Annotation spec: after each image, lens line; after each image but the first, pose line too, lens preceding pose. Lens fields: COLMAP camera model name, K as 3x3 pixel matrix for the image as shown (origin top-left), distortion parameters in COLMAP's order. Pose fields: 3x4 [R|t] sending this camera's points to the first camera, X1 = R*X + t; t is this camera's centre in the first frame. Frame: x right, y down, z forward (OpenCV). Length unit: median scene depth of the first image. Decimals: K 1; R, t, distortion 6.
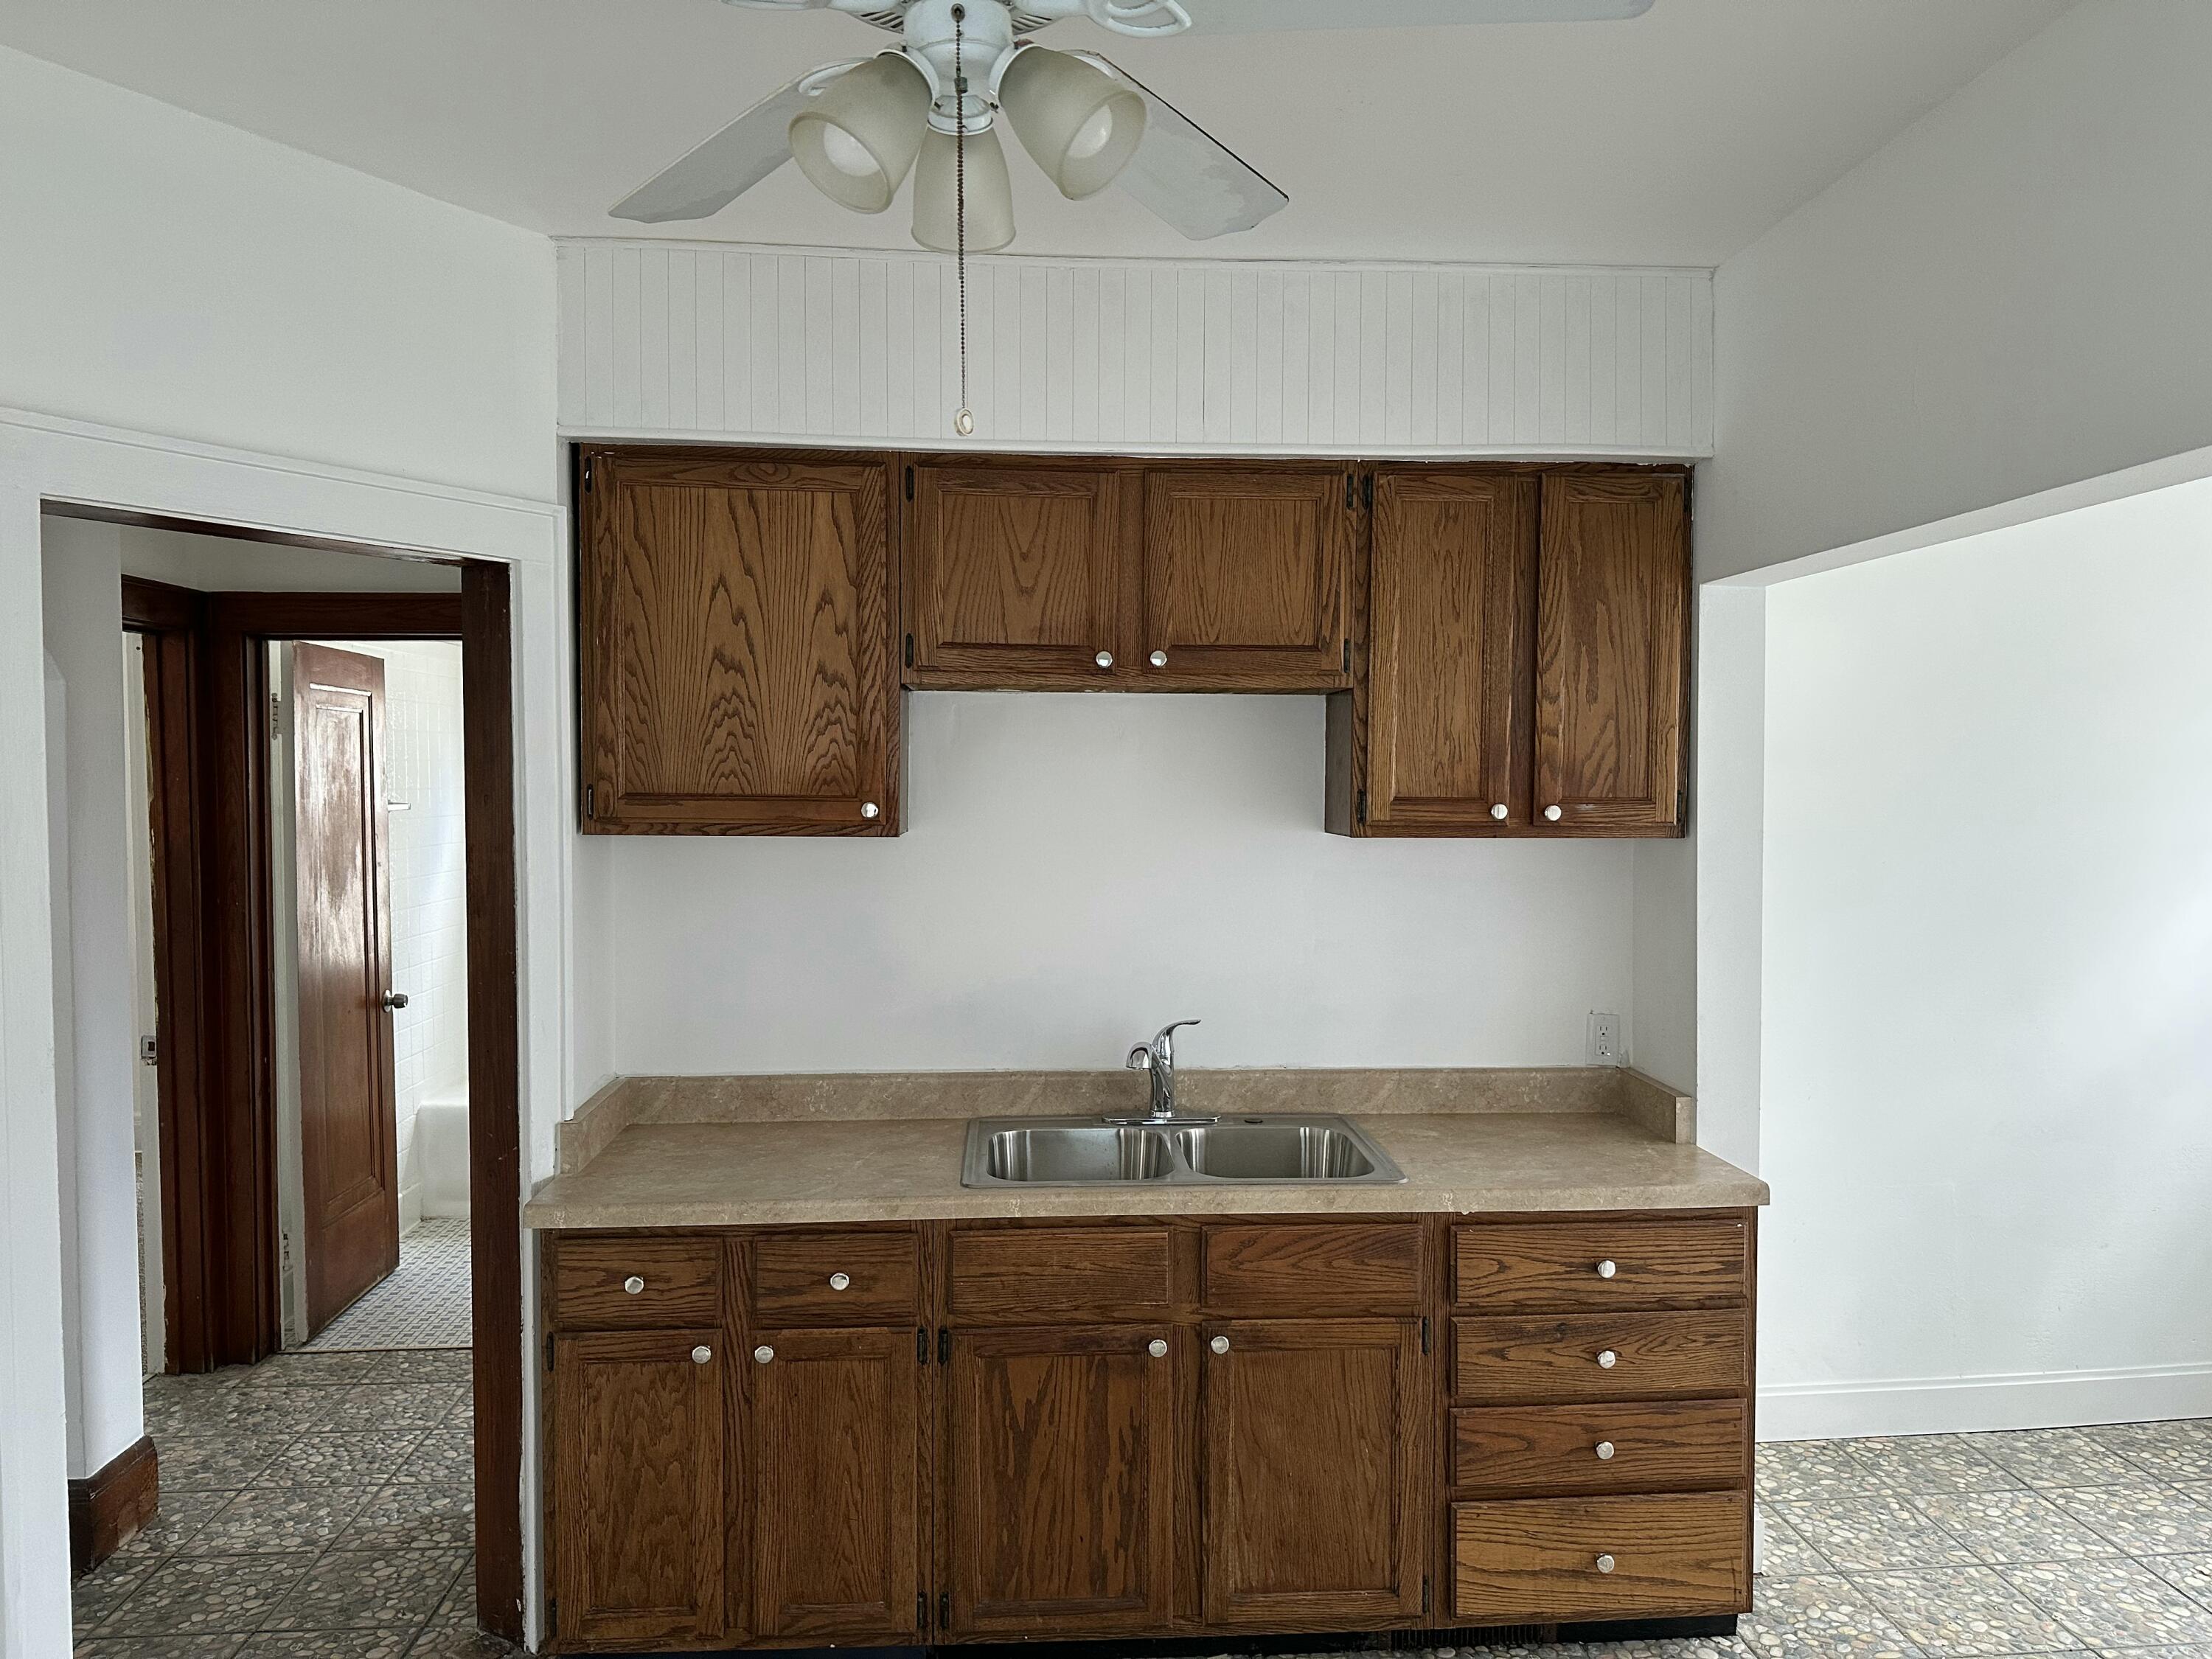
lens RADIAL K [[1545.9, 0, 1105.8], [0, 1545.9, 834.0], [0, 0, 1]] dist [0.030356, -0.034192]
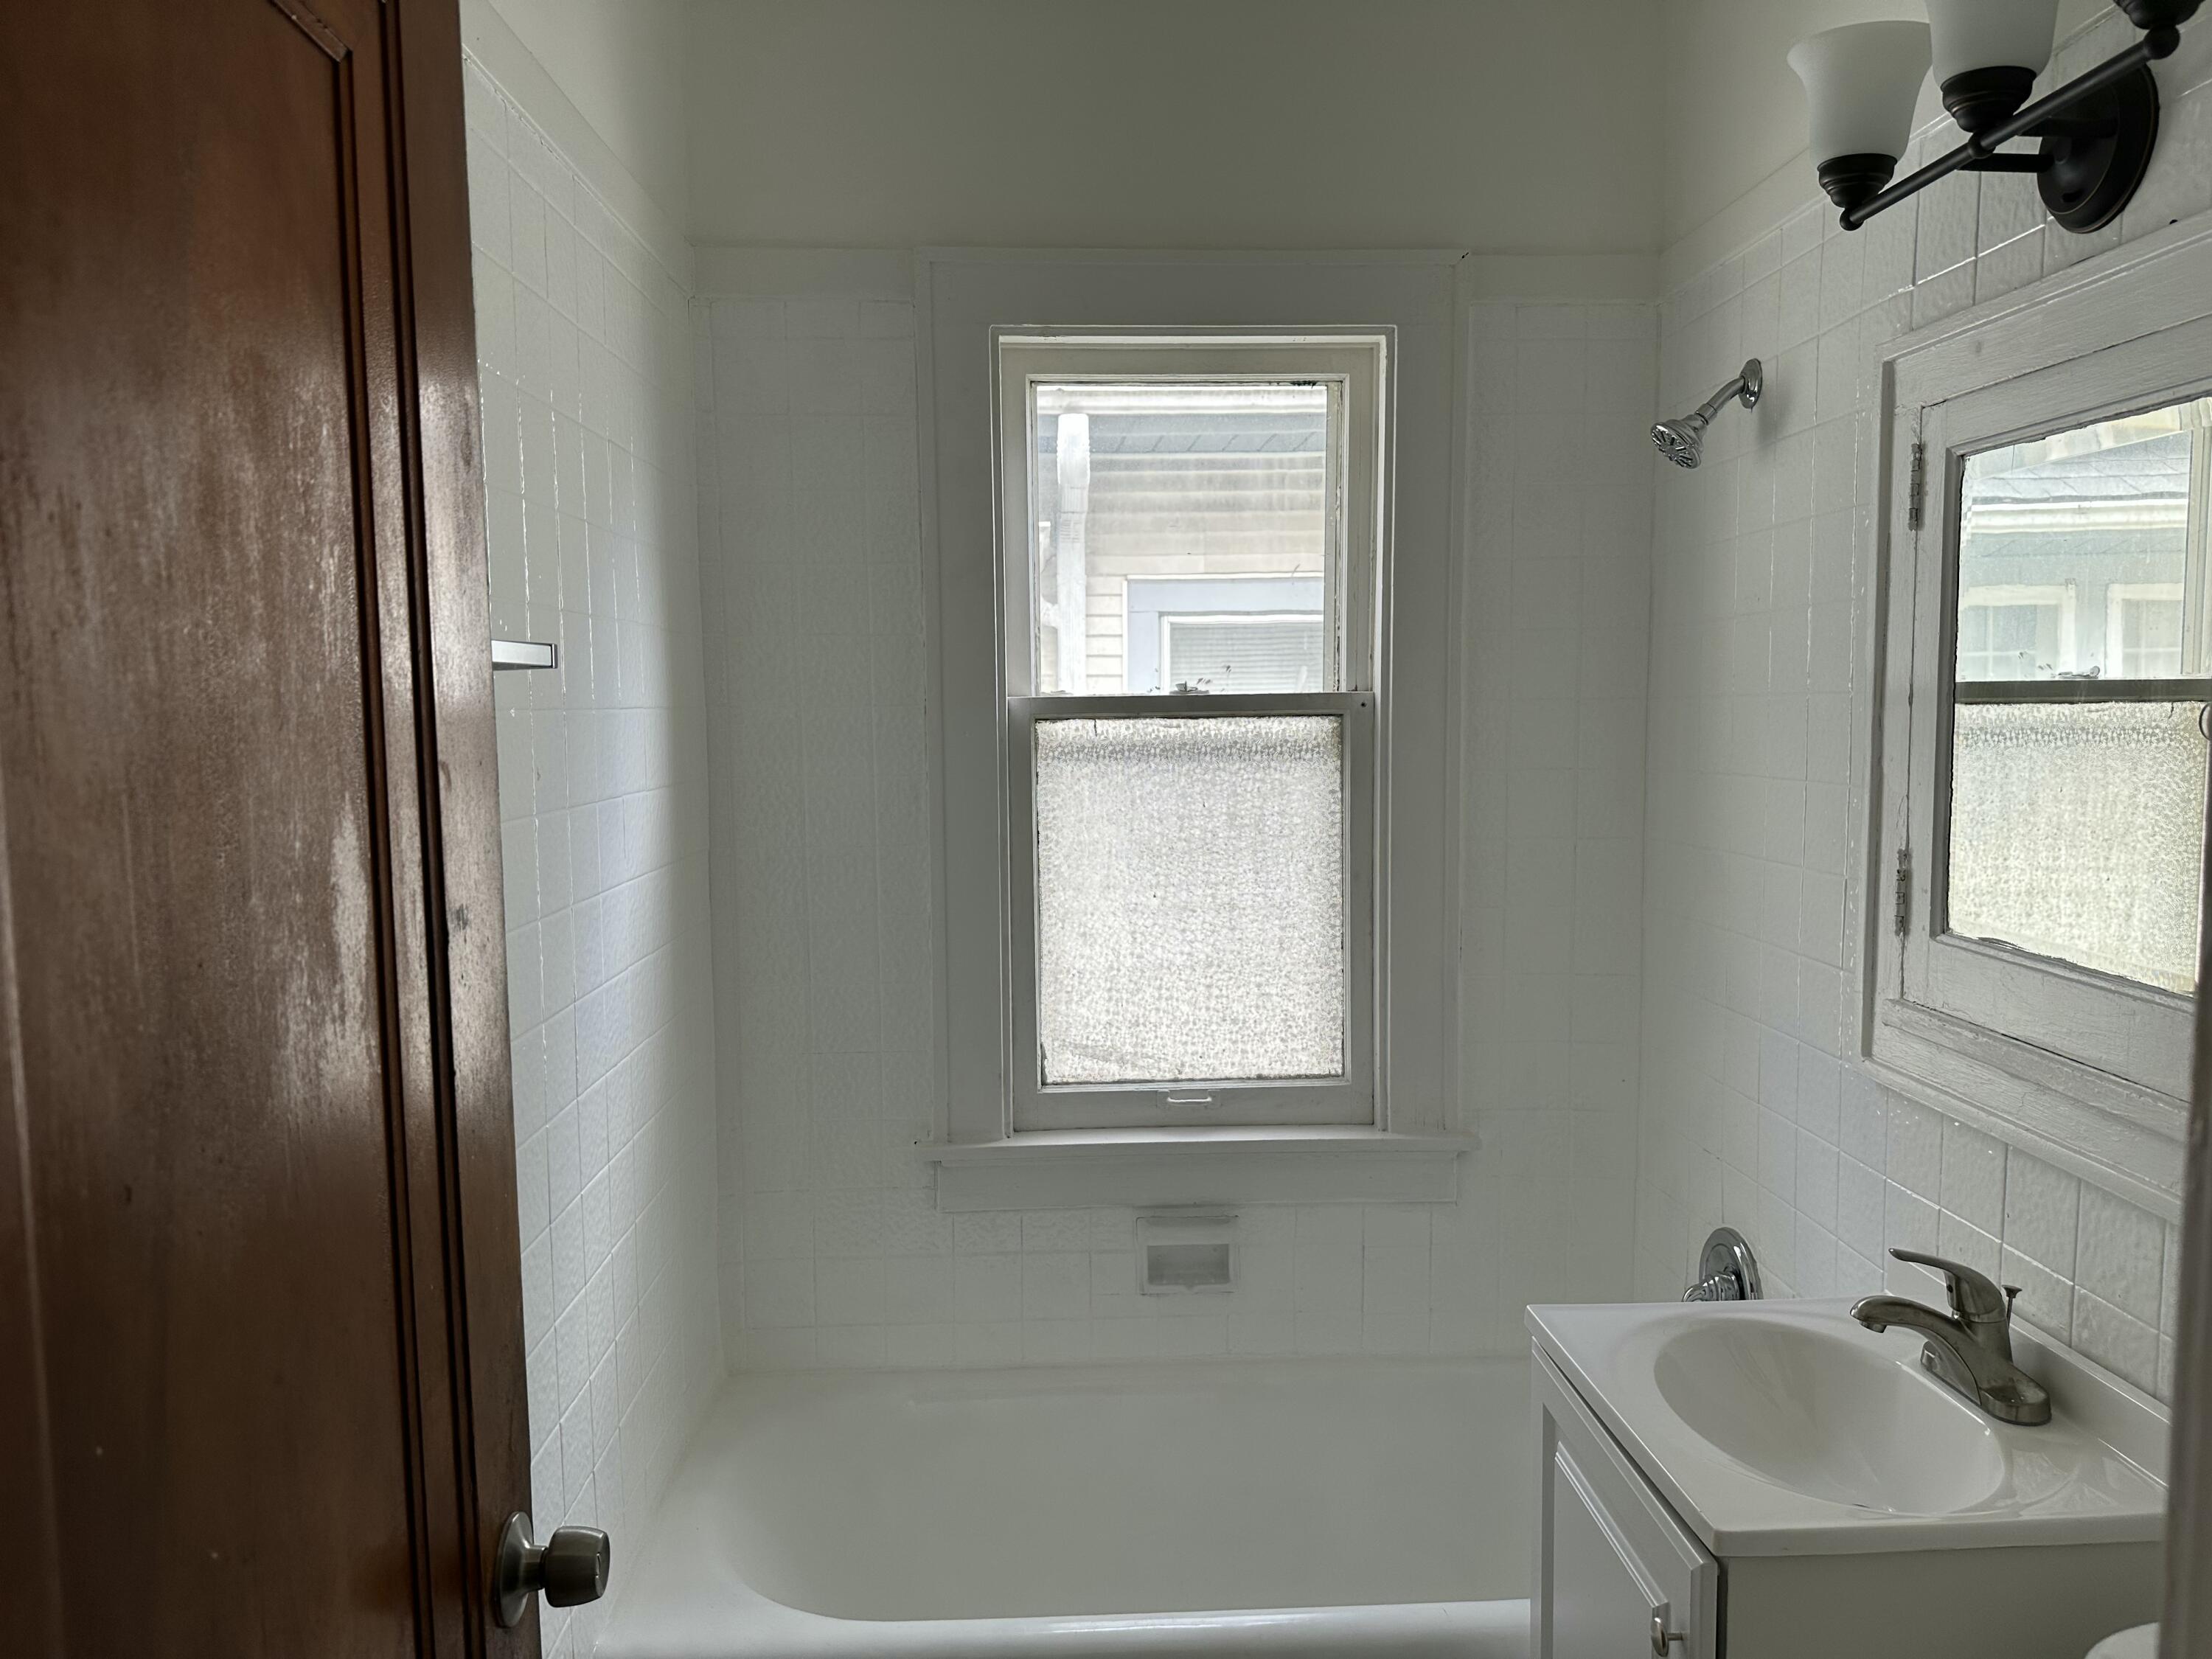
lens RADIAL K [[1545.9, 0, 1102.7], [0, 1545.9, 830.6], [0, 0, 1]] dist [0.030356, -0.034192]
pose [[0.999967, -0.007648, 0.002863, -0.386404], [0.007461, 0.998148, 0.060374, -0.001506], [-0.003320, -0.060351, 0.998172, 0.804471]]
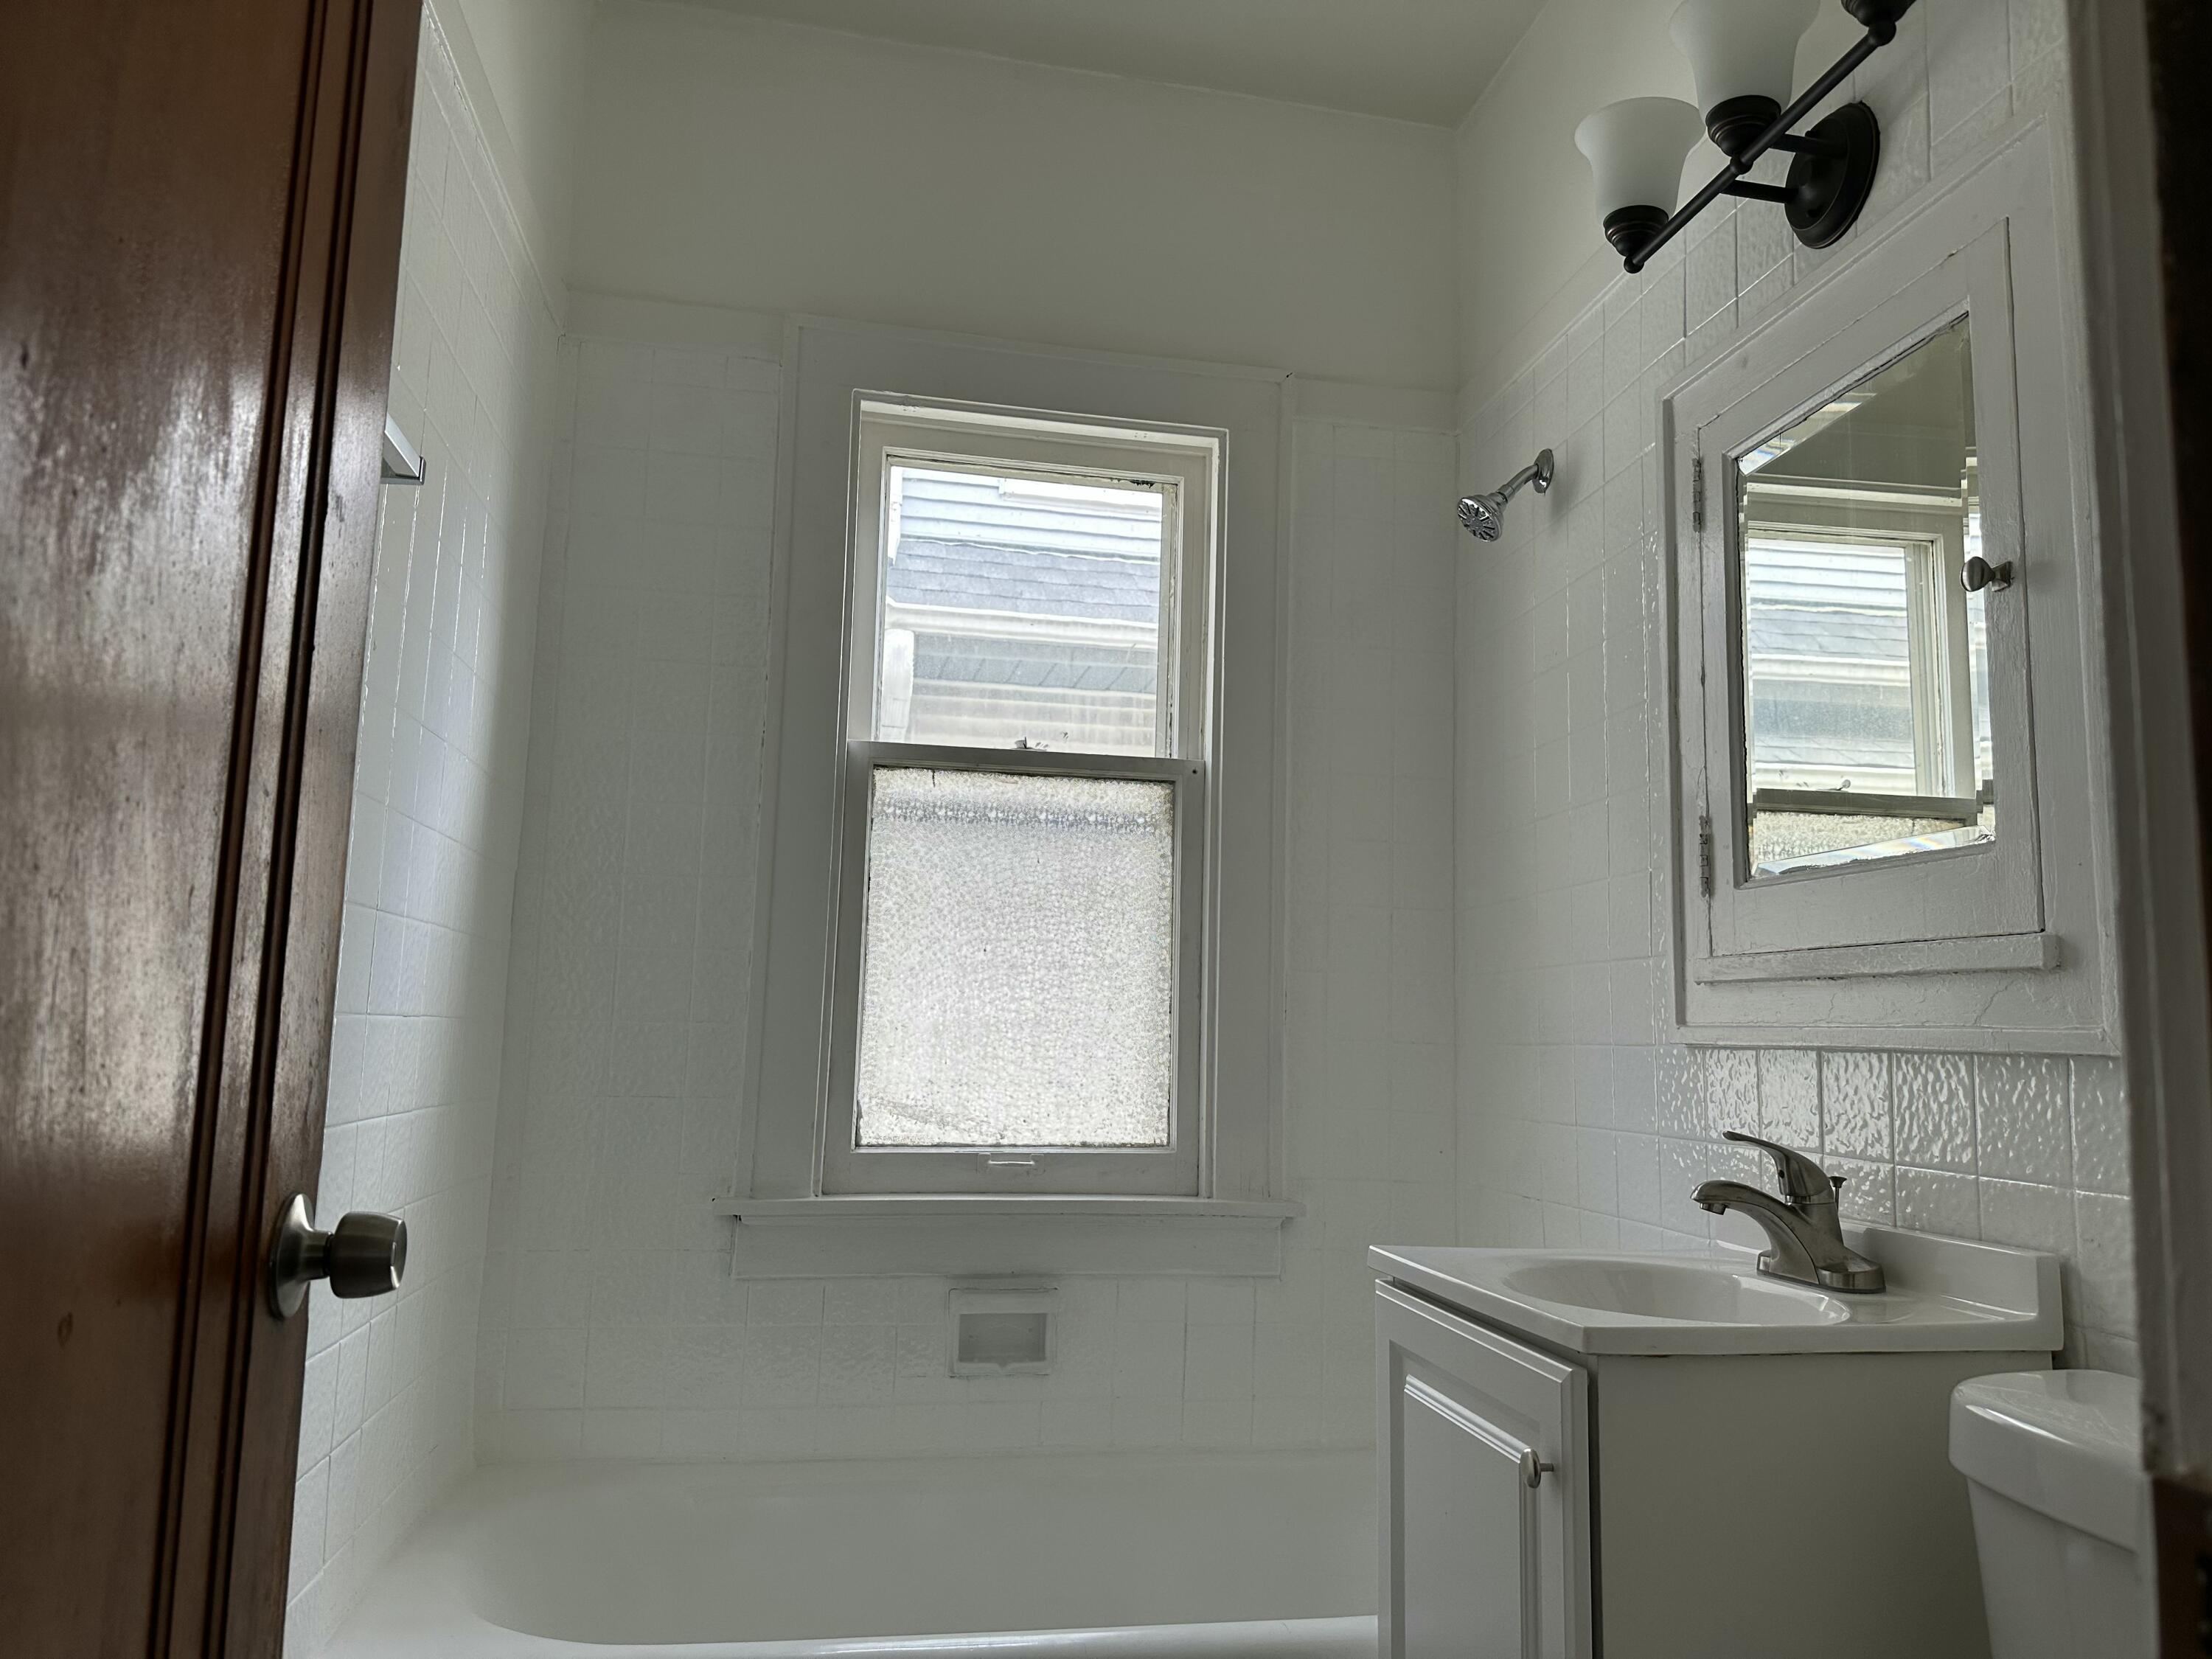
lens RADIAL K [[1545.9, 0, 1108.5], [0, 1545.9, 832.3], [0, 0, 1]] dist [0.030356, -0.034192]
pose [[0.989187, 0.048339, 0.138467, -0.398585], [-0.025693, 0.986638, -0.160890, 0.086600], [-0.144394, 0.155593, 0.977211, 0.807616]]
